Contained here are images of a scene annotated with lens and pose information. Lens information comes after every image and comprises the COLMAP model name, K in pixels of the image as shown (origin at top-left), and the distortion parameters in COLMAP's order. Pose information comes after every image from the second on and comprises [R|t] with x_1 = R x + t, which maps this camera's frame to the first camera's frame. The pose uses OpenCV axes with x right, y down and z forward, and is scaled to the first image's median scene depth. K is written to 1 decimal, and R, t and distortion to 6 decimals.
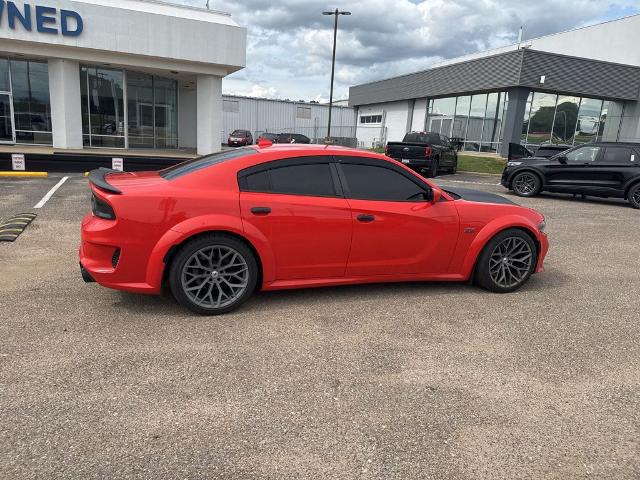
lens RADIAL K [[452.1, 0, 315.3], [0, 452.1, 240.9], [0, 0, 1]] dist [0.032561, -0.048911]
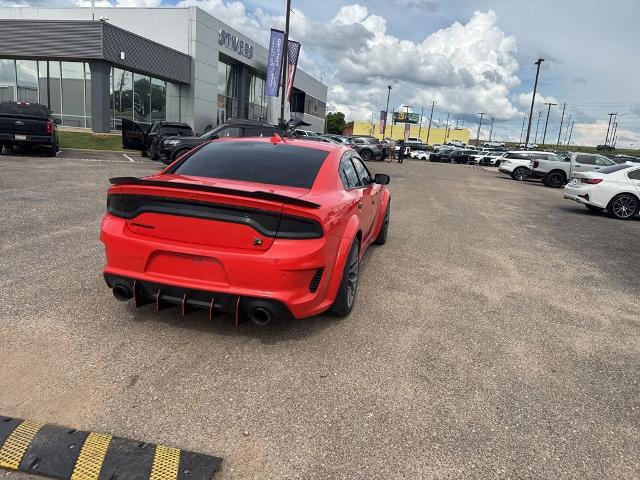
lens RADIAL K [[452.1, 0, 316.3], [0, 452.1, 242.1], [0, 0, 1]] dist [0.032561, -0.048911]
pose [[0.545827, -0.193398, 0.815273, -0.777789], [0.139771, 0.980381, 0.138987, -0.106769], [-0.826158, 0.038088, 0.562149, 0.348628]]
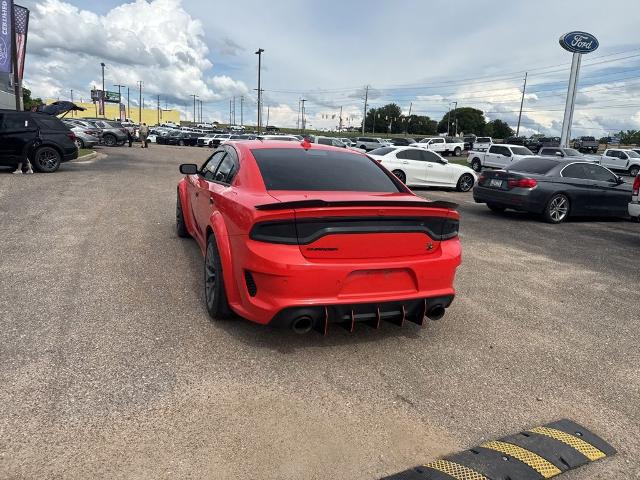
lens RADIAL K [[452.1, 0, 317.9], [0, 452.1, 236.2], [0, 0, 1]] dist [0.032561, -0.048911]
pose [[-0.041850, -0.255980, 0.965776, -0.949995], [0.161847, 0.952119, 0.259374, -0.239066], [-0.985928, 0.167163, 0.001583, 0.876821]]
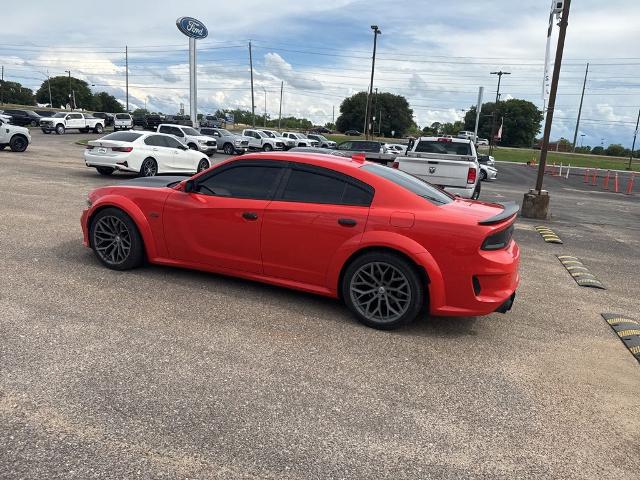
lens RADIAL K [[452.1, 0, 317.1], [0, 452.1, 237.8], [0, 0, 1]] dist [0.032561, -0.048911]
pose [[-0.747580, -0.238098, 0.620027, -0.640634], [0.038899, 0.916236, 0.398747, -0.408845], [-0.663032, 0.322214, -0.675697, 1.597662]]
